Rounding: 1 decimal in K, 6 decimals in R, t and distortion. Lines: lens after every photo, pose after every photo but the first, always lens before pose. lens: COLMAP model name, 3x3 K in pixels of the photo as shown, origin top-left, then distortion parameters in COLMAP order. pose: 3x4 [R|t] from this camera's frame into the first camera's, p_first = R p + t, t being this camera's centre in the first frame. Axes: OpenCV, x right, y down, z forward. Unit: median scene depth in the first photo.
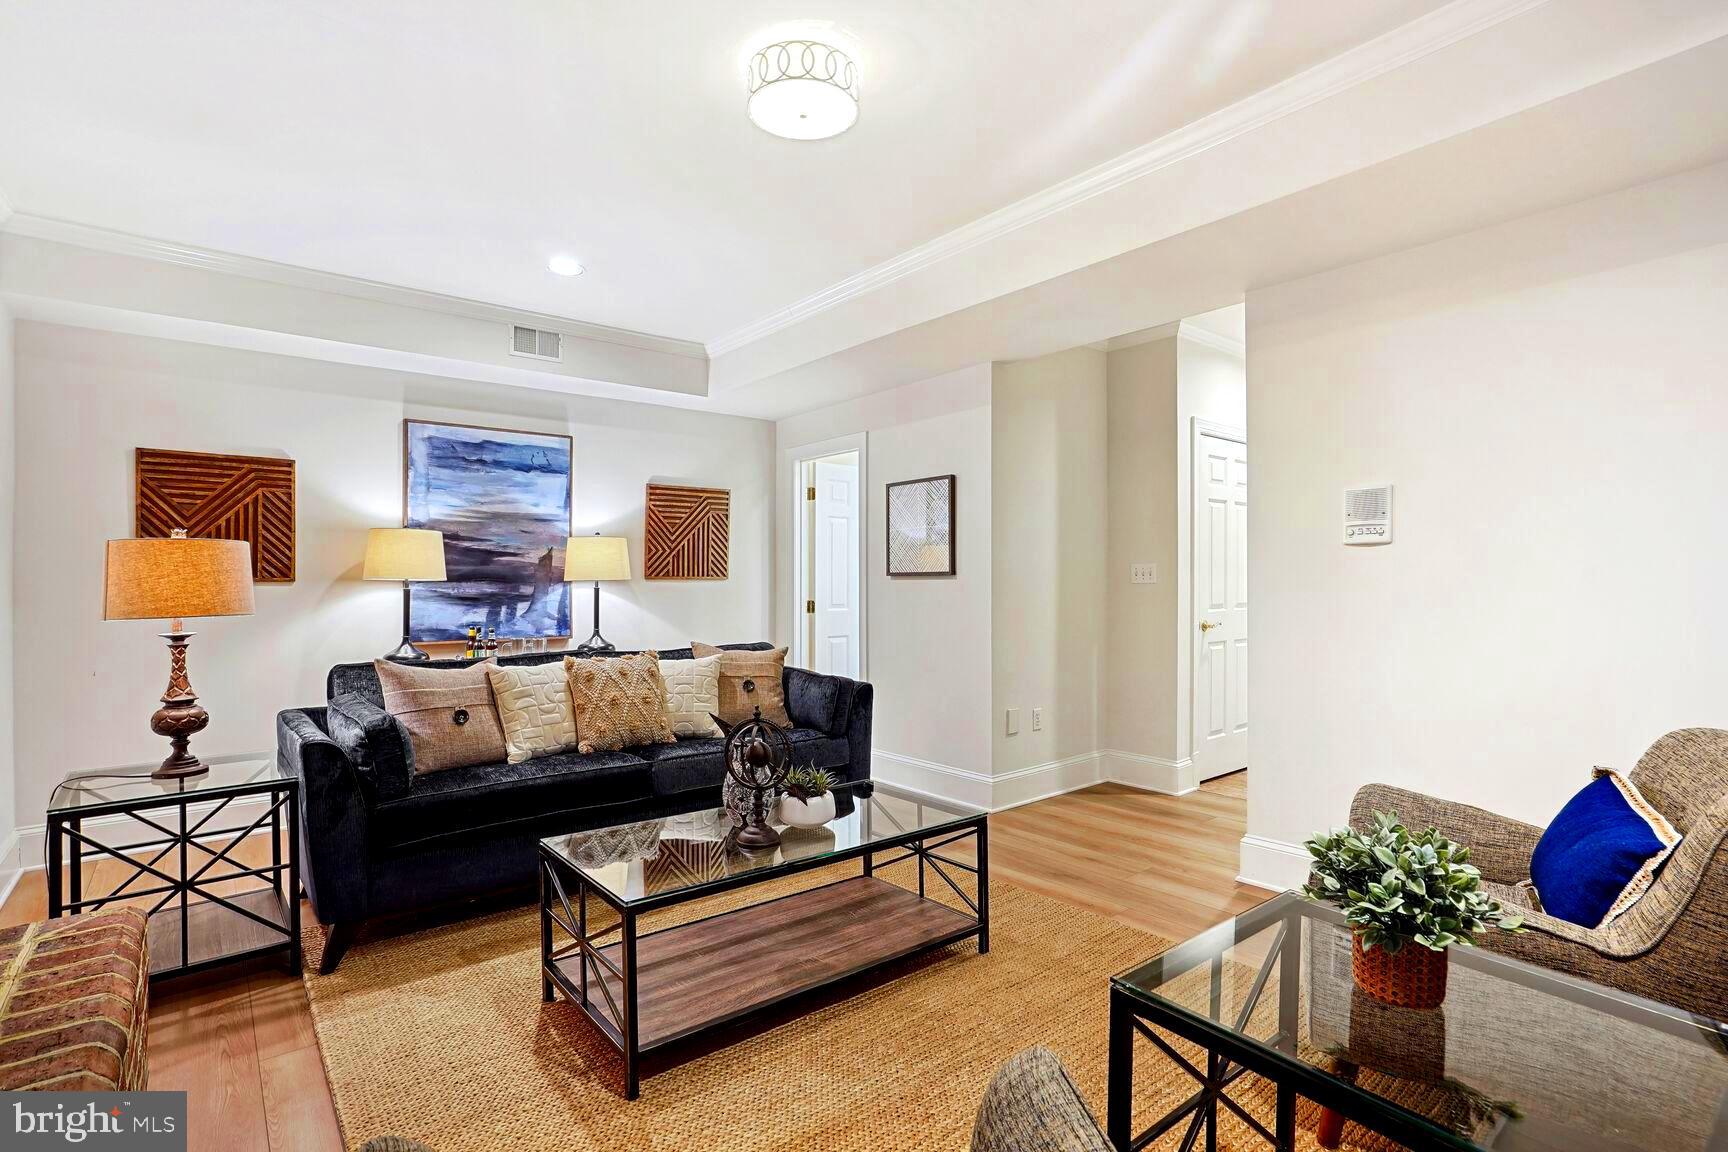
lens RADIAL K [[824.7, 0, 865.4], [0, 824.7, 585.3], [0, 0, 1]] dist [-0.001146, 0.000156]
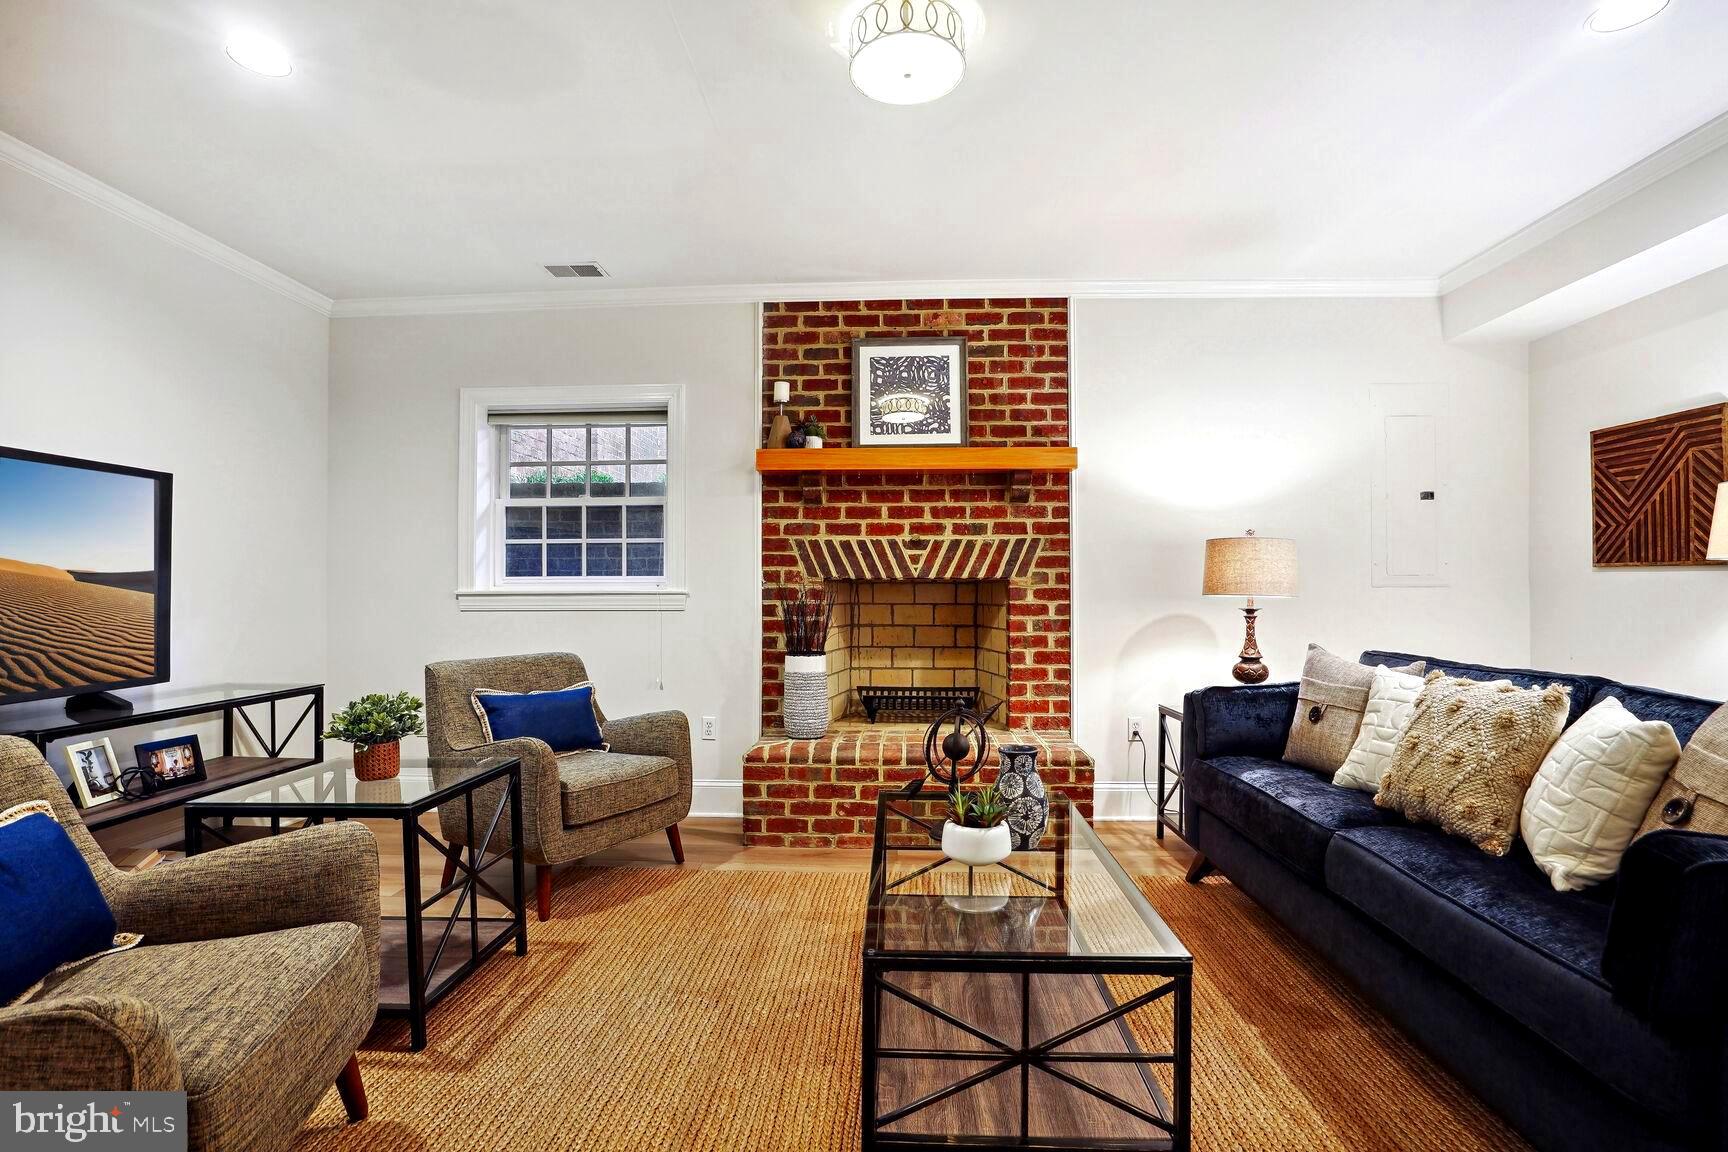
lens RADIAL K [[824.7, 0, 865.4], [0, 824.7, 585.3], [0, 0, 1]] dist [-0.001146, 0.000156]
pose [[-0.661005, -0.002158, -0.750378, 0.408449], [-0.003550, 0.999994, 0.000252, 0.017054], [0.750373, 0.002830, -0.661008, 0.996054]]
